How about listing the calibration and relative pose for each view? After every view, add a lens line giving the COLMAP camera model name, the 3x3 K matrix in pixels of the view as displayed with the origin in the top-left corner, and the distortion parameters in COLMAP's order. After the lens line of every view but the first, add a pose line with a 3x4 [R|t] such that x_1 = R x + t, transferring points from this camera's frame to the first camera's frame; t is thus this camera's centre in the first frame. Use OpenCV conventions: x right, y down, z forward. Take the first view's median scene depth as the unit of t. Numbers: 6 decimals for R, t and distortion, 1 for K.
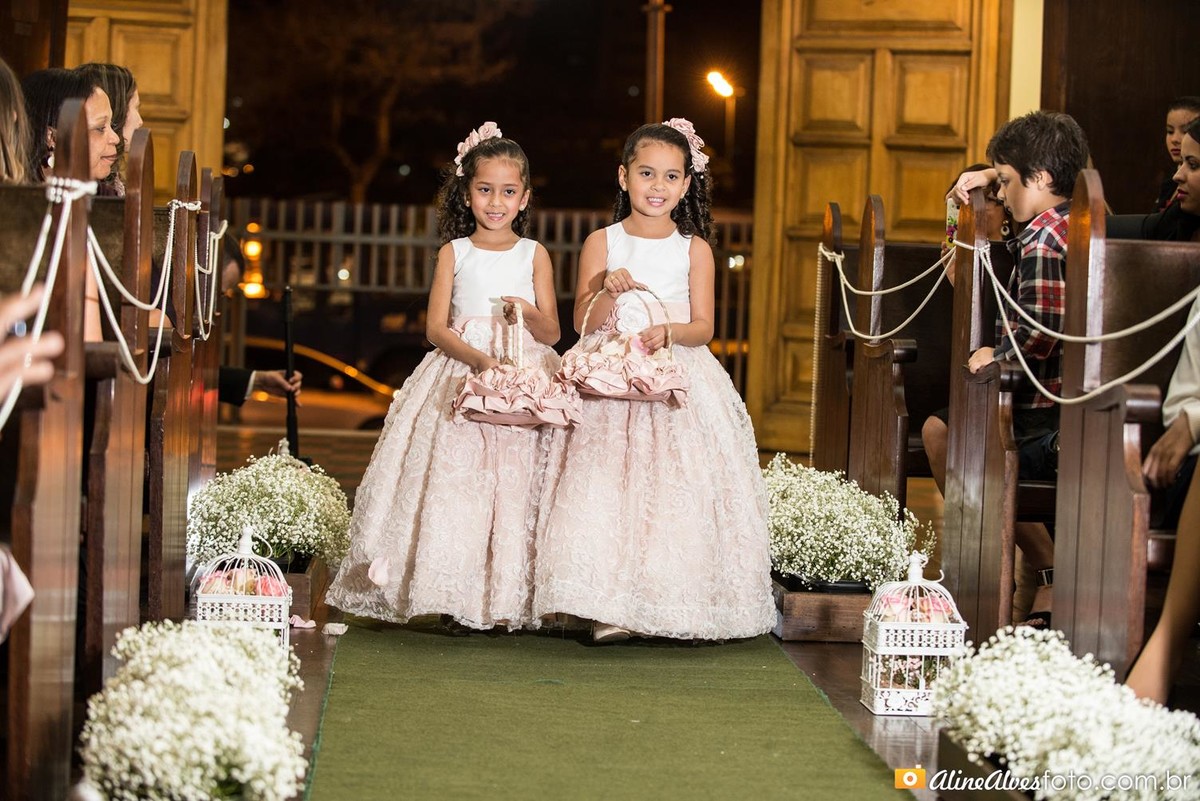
lens RADIAL K [[2827.8, 0, 603.3], [0, 2827.8, 404.1], [0, 0, 1]] dist [0.092843, 0.000000]
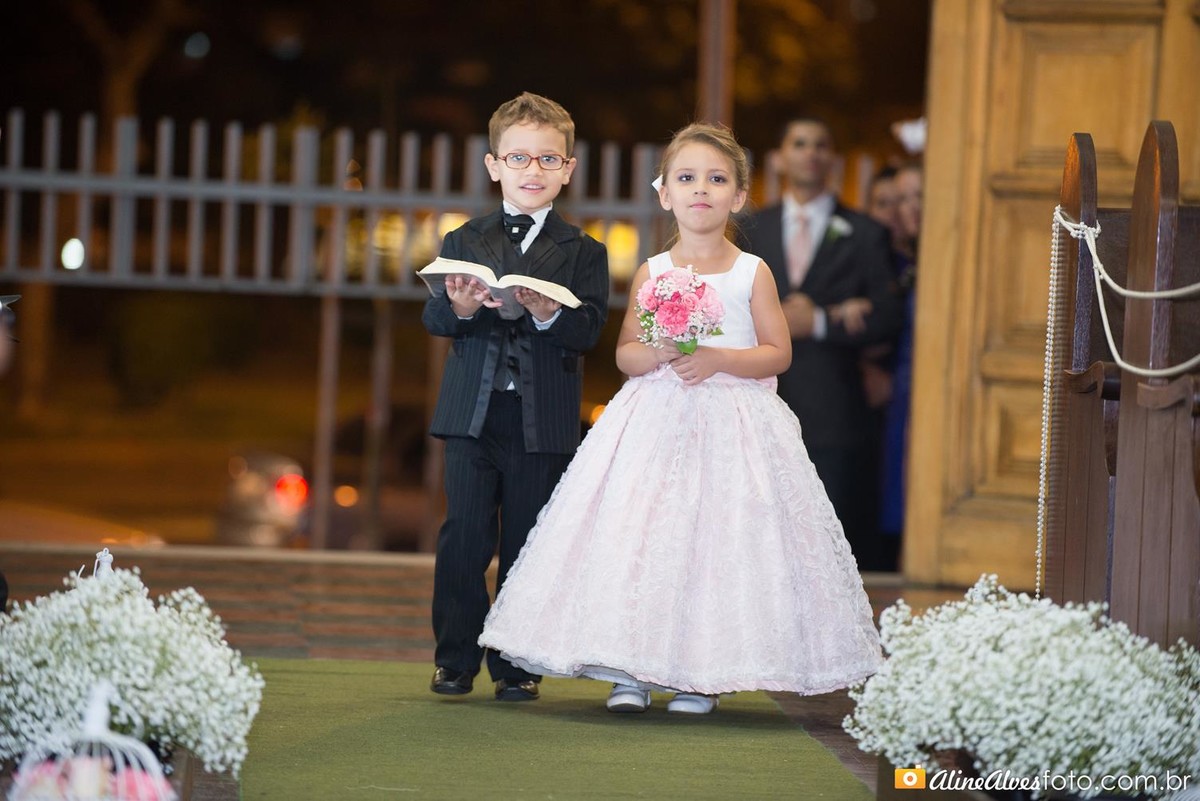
lens RADIAL K [[5853.5, 0, 590.7], [0, 5853.5, 393.3], [0, 0, 1]] dist [2.894029, 0.000000]
pose [[0.999985, 0.005177, 0.001676, -0.022283], [-0.005138, 0.999738, -0.022288, 0.008564], [-0.001791, 0.022279, 0.999750, -0.227425]]
